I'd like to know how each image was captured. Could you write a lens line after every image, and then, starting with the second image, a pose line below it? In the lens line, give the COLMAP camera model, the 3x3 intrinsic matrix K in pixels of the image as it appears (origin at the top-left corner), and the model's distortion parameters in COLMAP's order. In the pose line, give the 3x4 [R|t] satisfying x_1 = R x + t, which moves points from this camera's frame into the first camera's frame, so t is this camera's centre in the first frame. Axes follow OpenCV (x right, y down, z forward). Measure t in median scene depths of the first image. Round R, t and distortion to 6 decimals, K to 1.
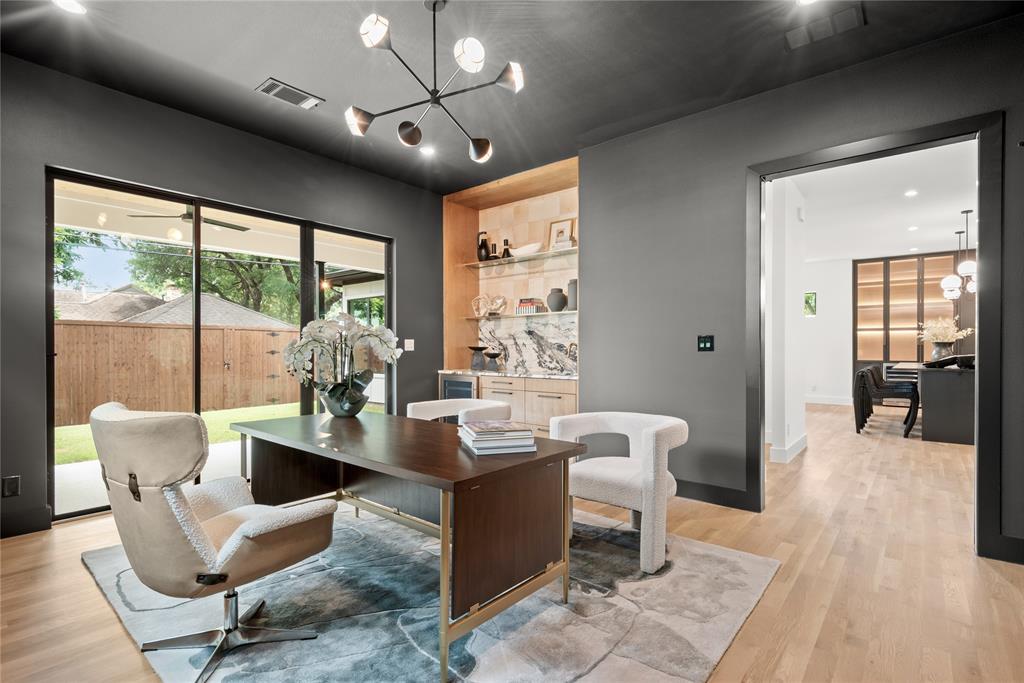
lens RADIAL K [[470.5, 0, 517.5], [0, 470.5, 346.8], [0, 0, 1]] dist [-0.003095, -0.000810]
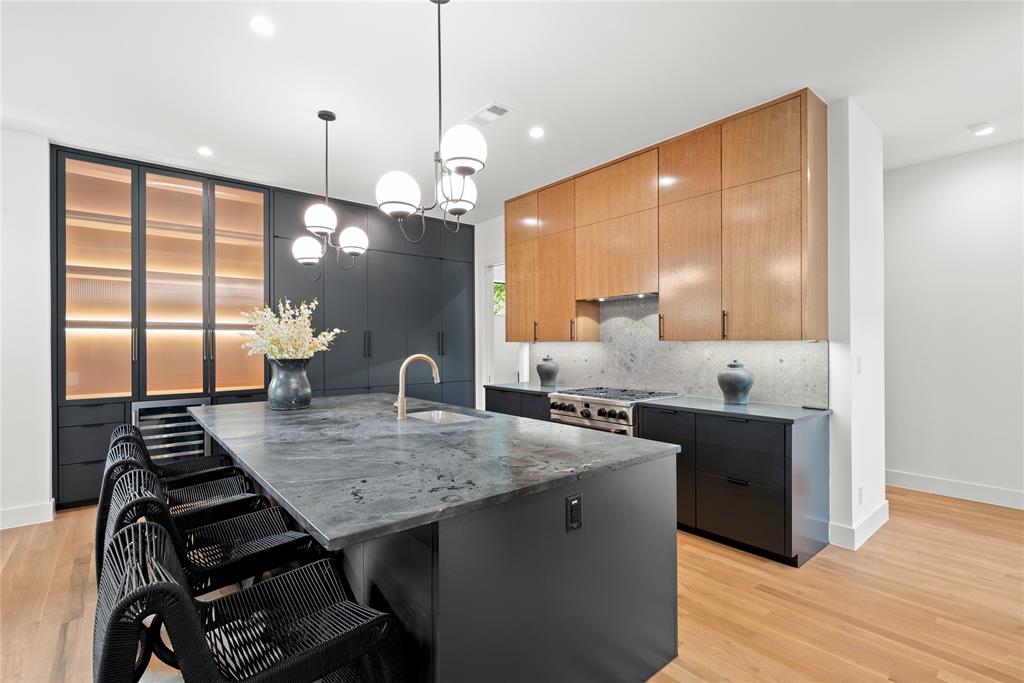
lens RADIAL K [[470.5, 0, 517.8], [0, 470.5, 343.8], [0, 0, 1]] dist [-0.003095, -0.000810]
pose [[0.167656, -0.001691, 0.985844, 0.409636], [0.004025, 0.999991, 0.001030, -0.018935], [-0.985837, 0.003796, 0.167662, 0.573721]]
